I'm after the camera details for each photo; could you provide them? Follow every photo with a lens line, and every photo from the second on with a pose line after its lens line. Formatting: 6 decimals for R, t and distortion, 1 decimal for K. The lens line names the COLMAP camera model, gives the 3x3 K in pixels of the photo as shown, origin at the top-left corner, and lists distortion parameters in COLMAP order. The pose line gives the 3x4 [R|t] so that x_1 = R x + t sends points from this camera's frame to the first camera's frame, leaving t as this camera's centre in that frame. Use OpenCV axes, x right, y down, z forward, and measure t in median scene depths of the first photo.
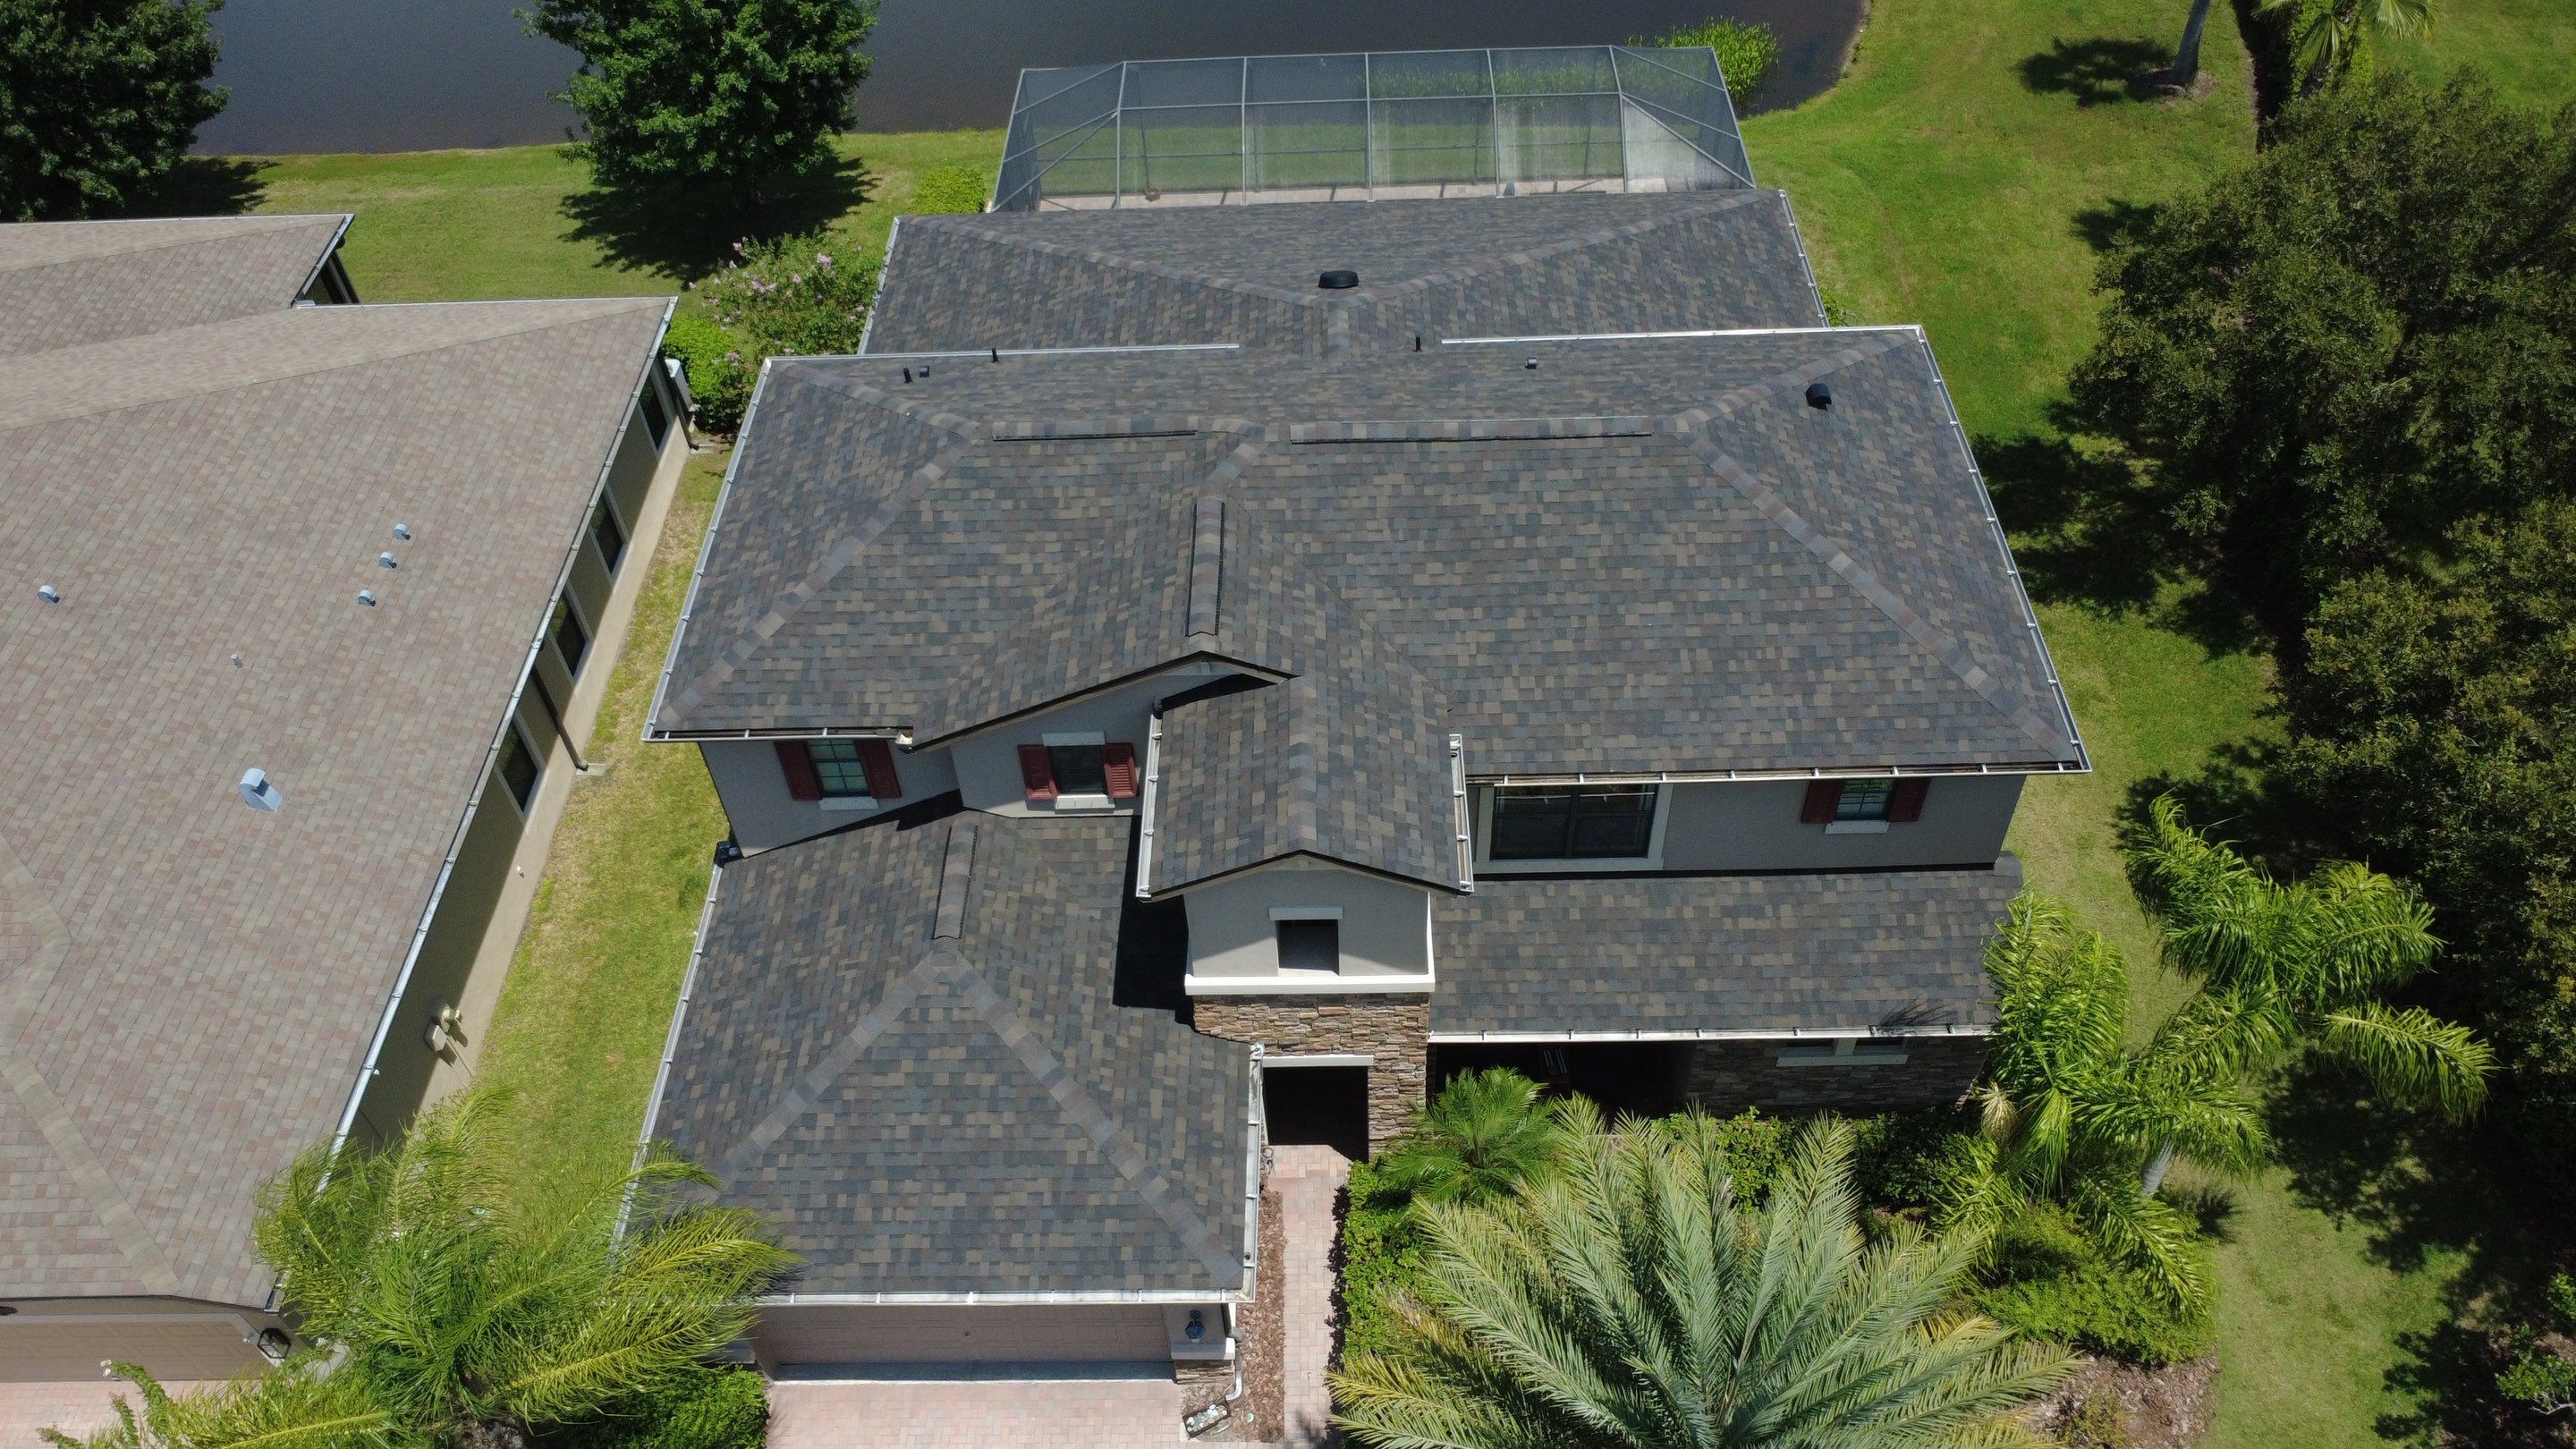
lens RADIAL K [[1878.6, 0, 1283.5], [0, 1878.6, 715.9], [0, 0, 1]] dist [-0.003848, 0.007329]
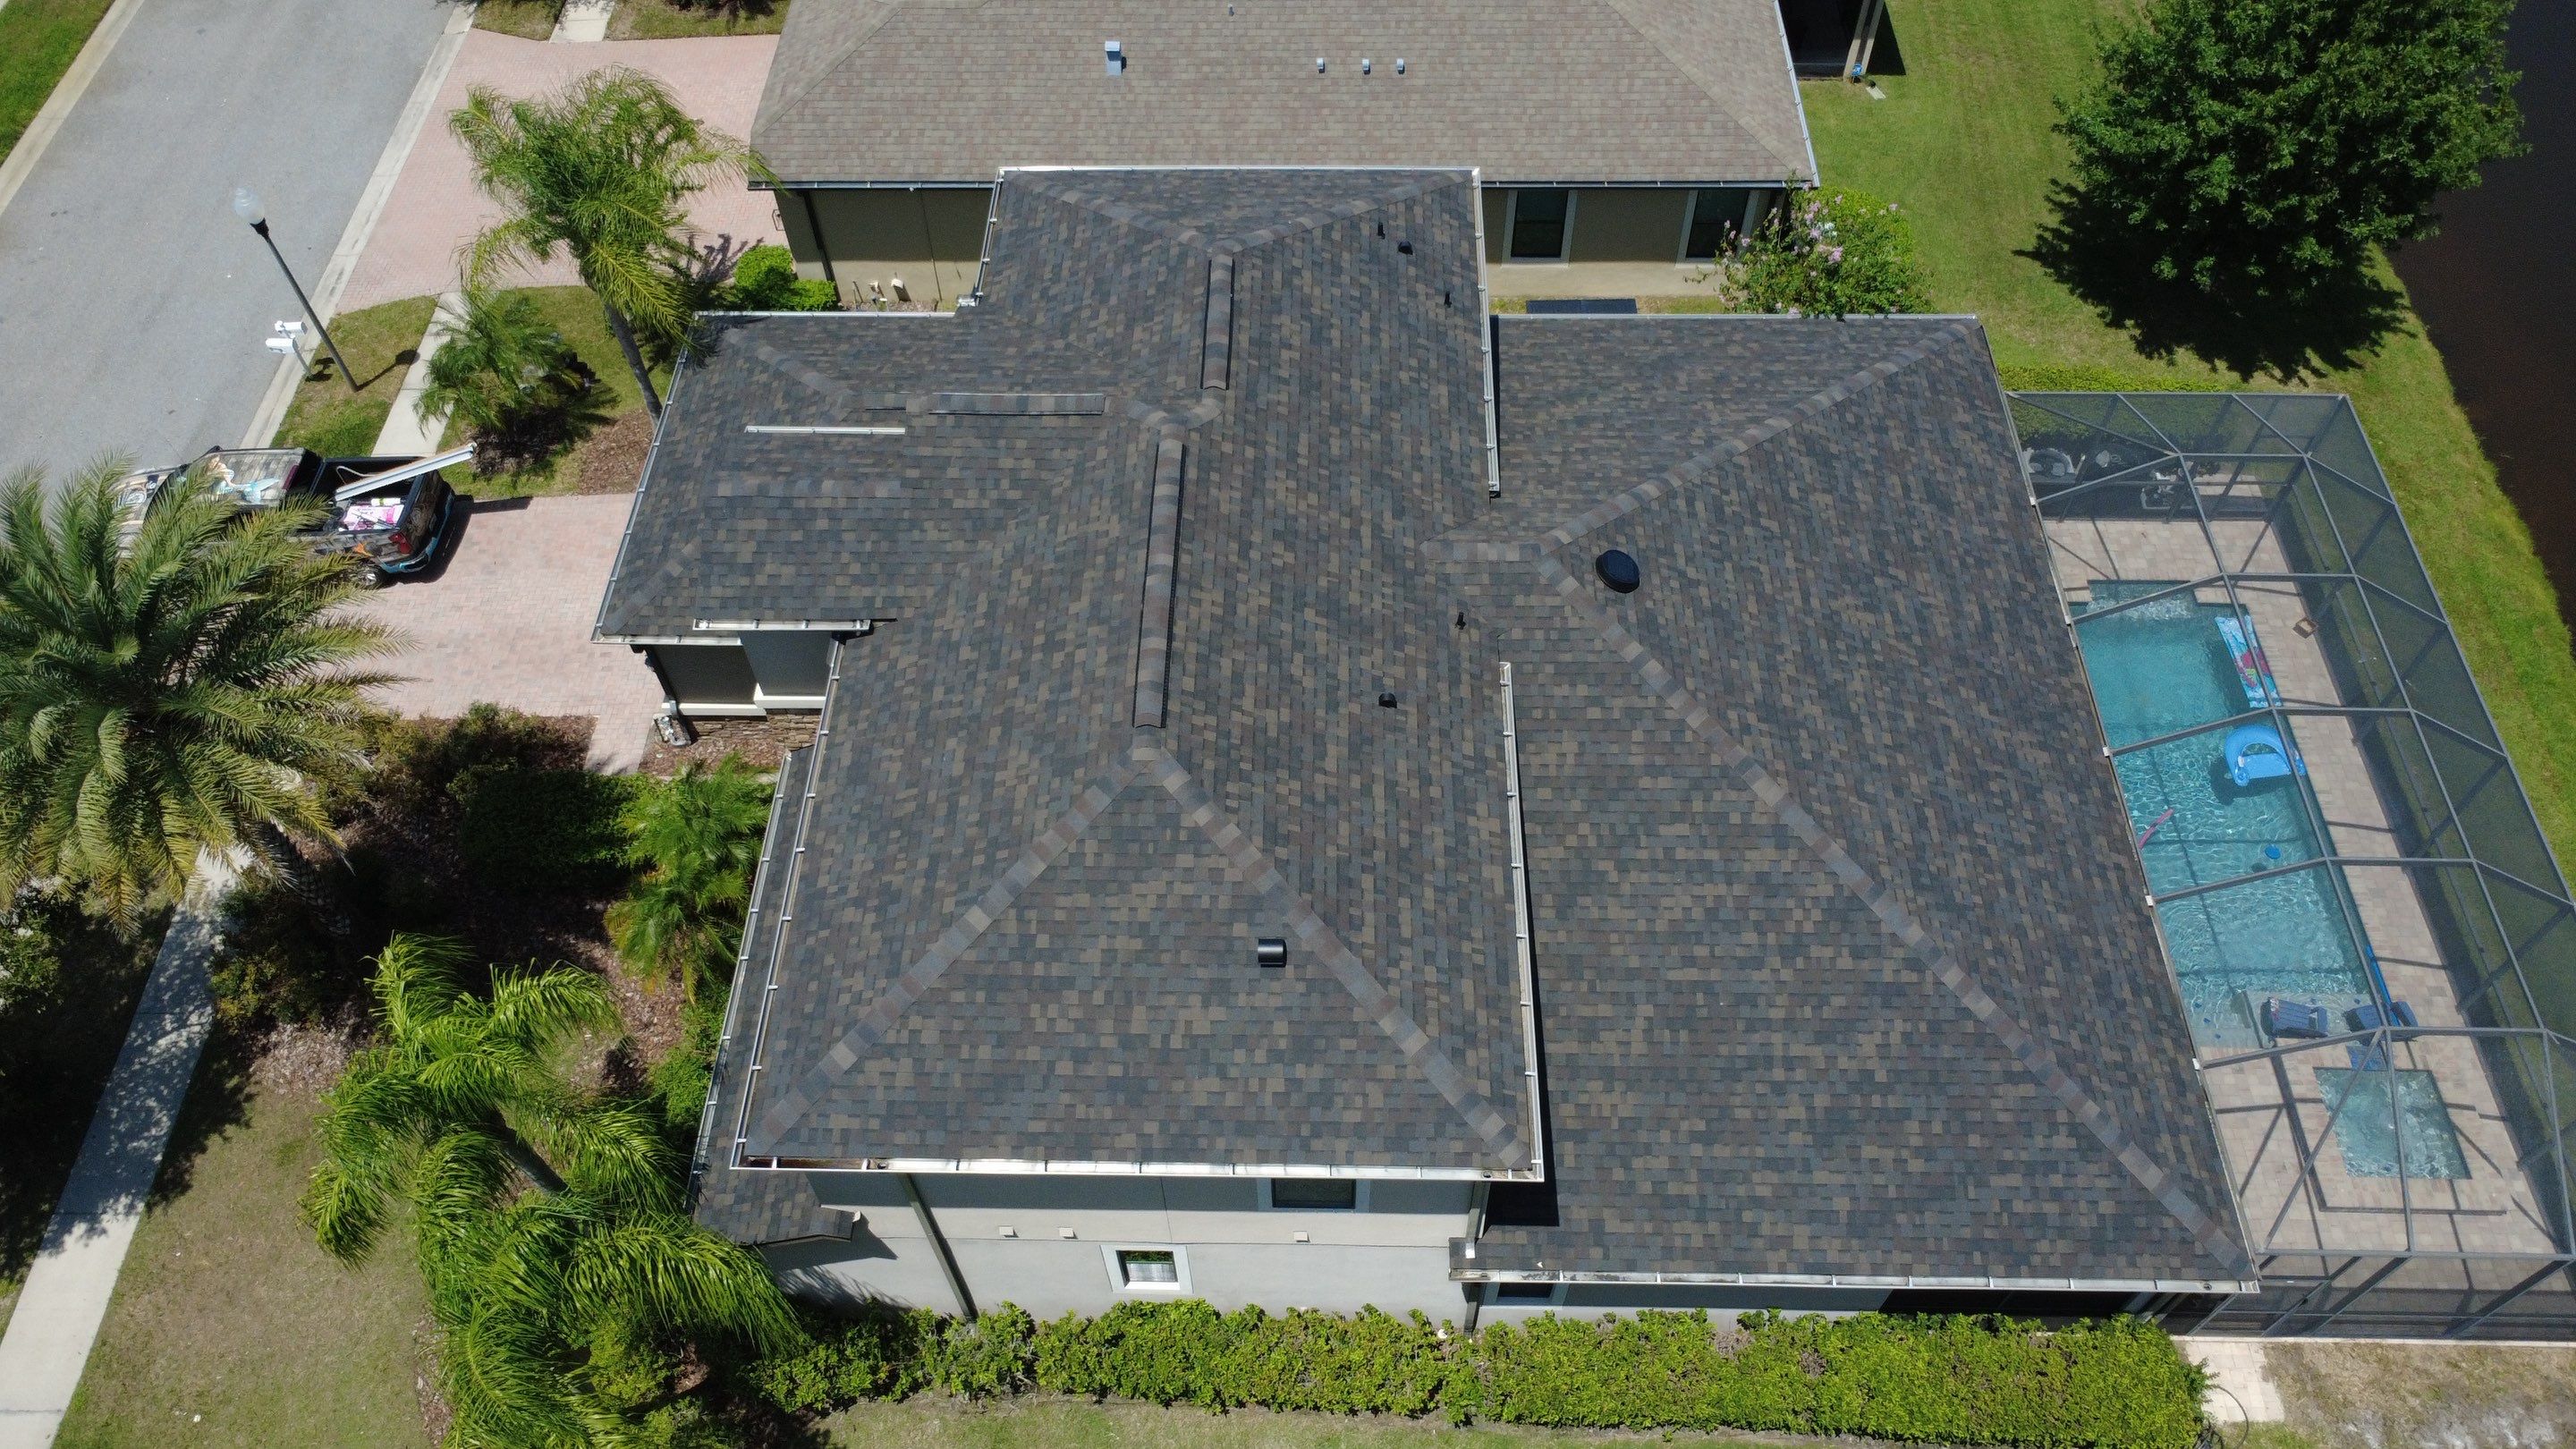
lens RADIAL K [[1878.6, 0, 1282.0], [0, 1878.6, 720.7], [0, 0, 1]] dist [-0.003848, 0.007329]
pose [[-0.013477, 0.828599, -0.559681, 0.689982], [-0.716368, 0.382498, 0.583533, -0.721646], [0.697592, 0.408802, 0.588427, 0.493523]]
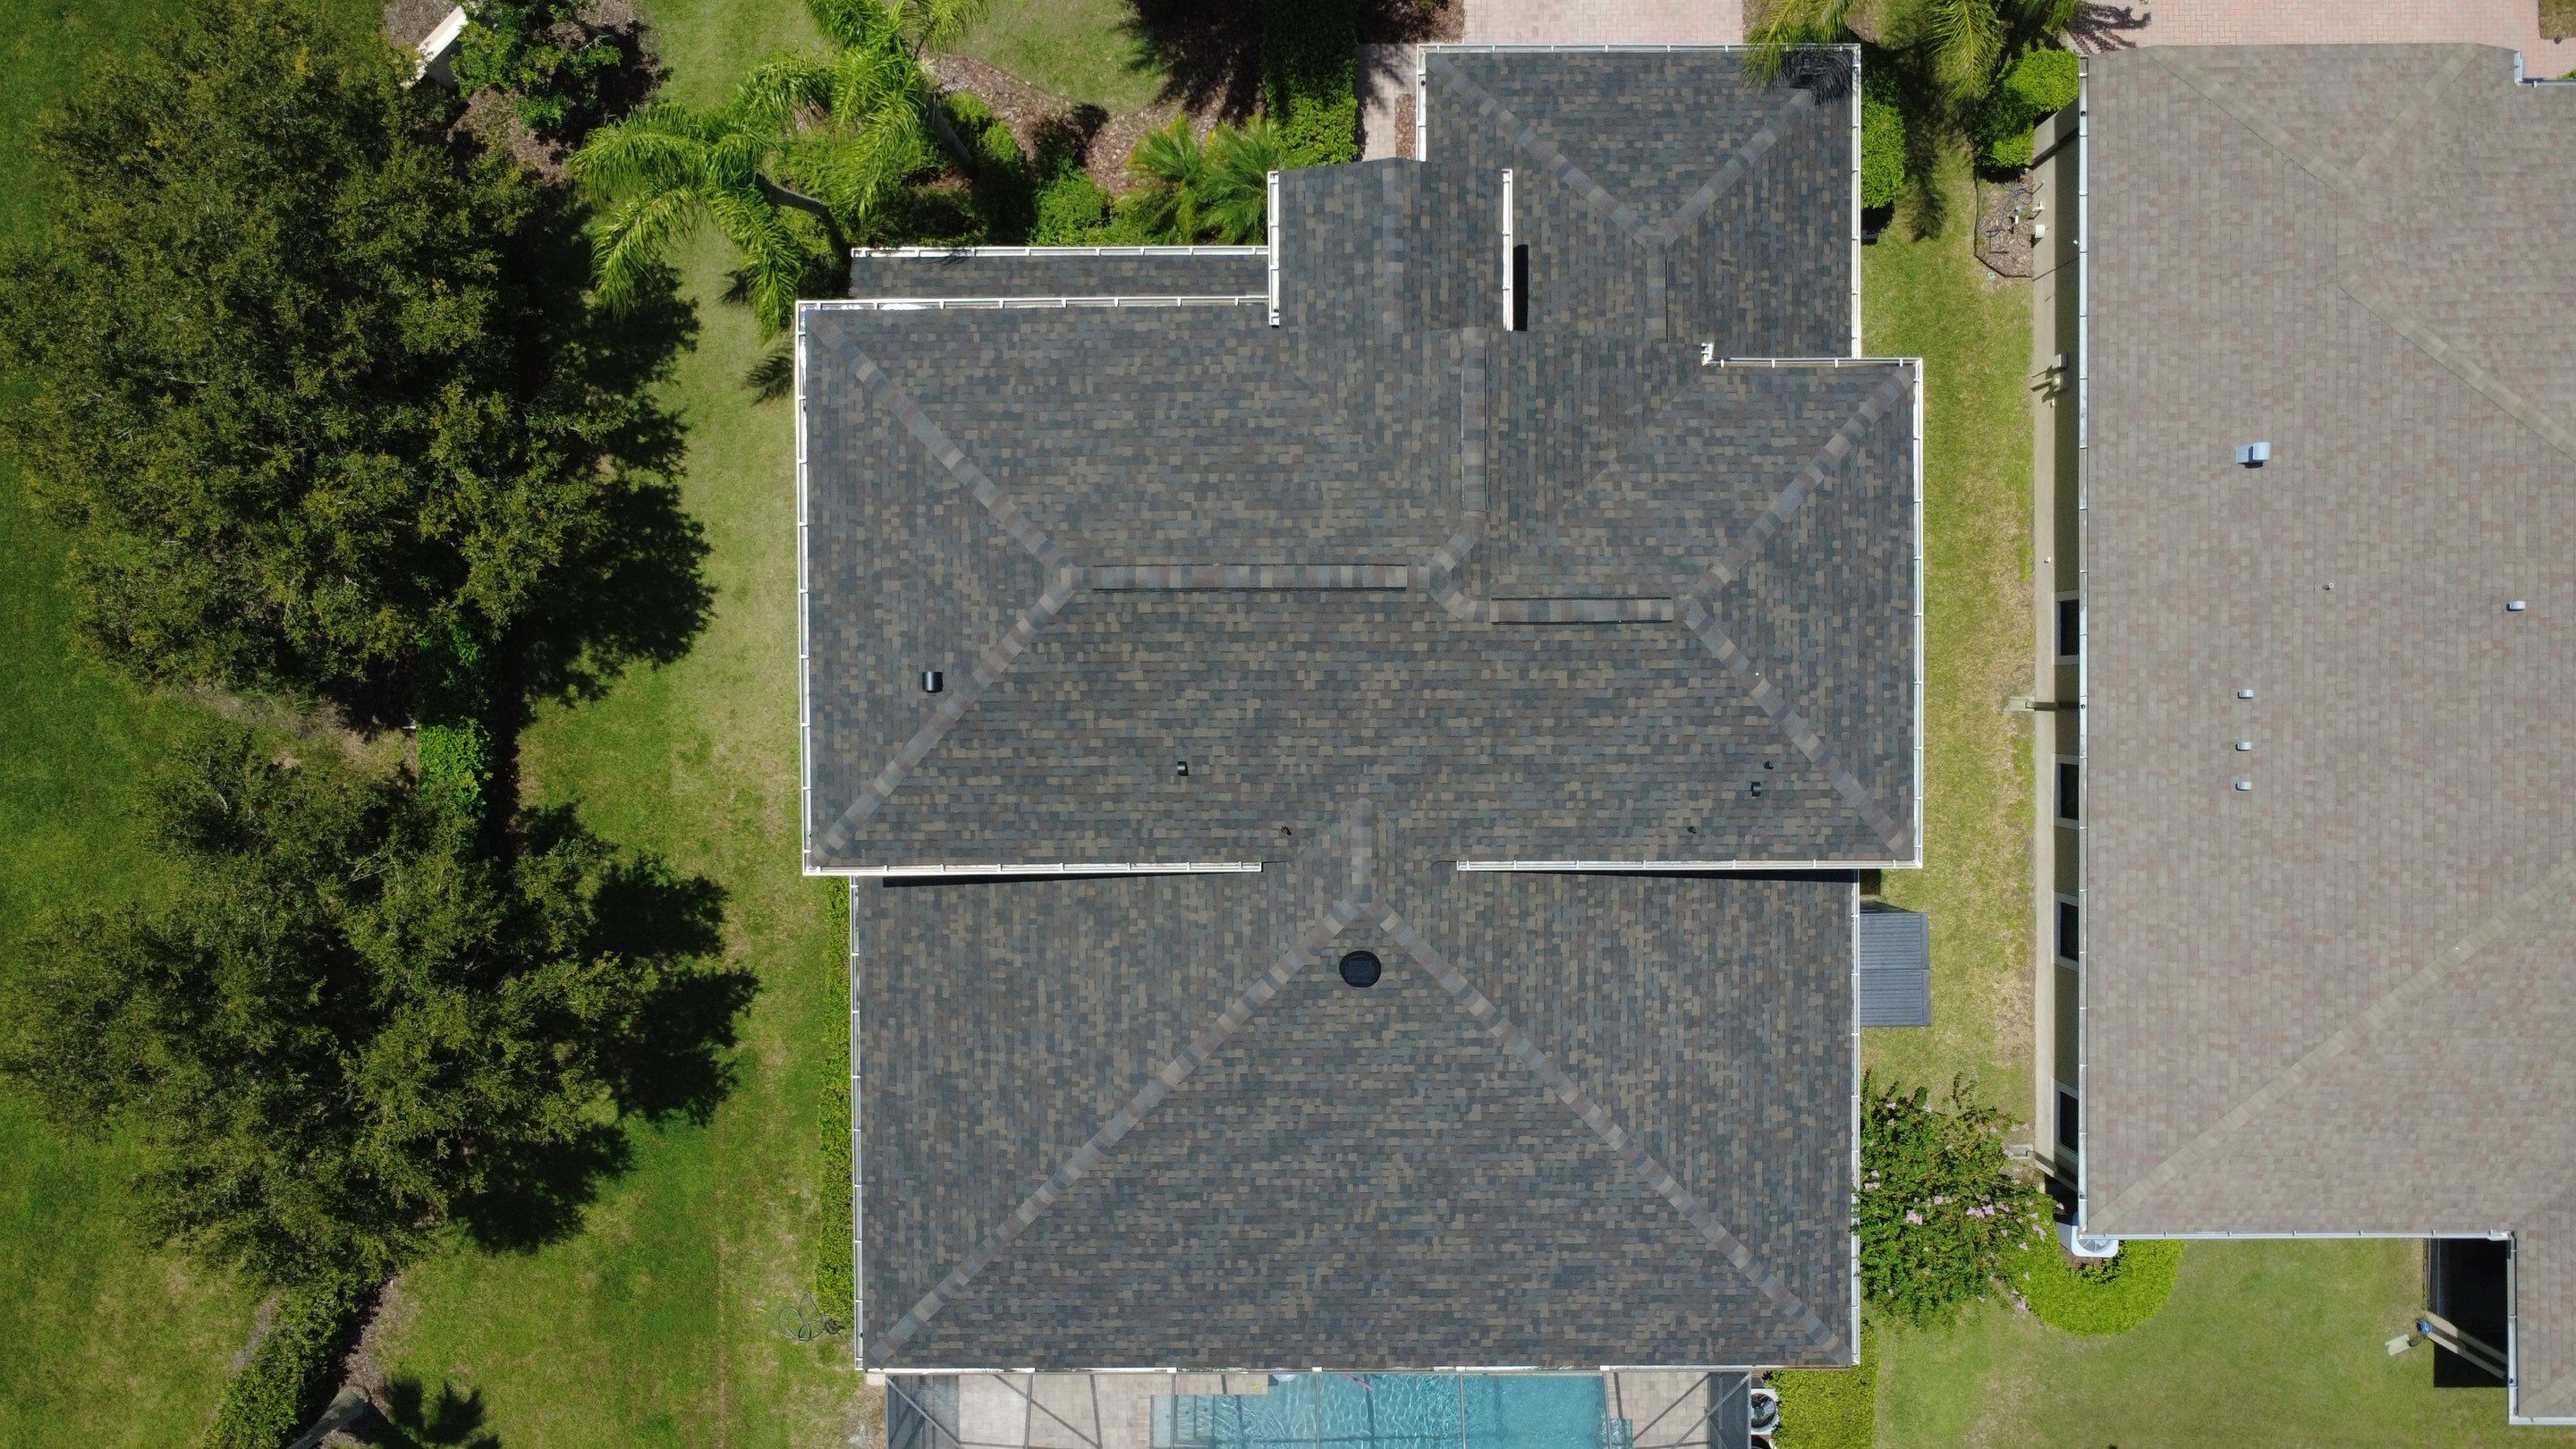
lens RADIAL K [[1878.6, 0, 1282.6], [0, 1878.6, 723.6], [0, 0, 1]] dist [-0.003848, 0.007329]
pose [[-0.998904, 0.013799, 0.044722, 0.028827], [0.019828, -0.740788, 0.671446, -0.968535], [0.042395, 0.671597, 0.739703, 0.209206]]
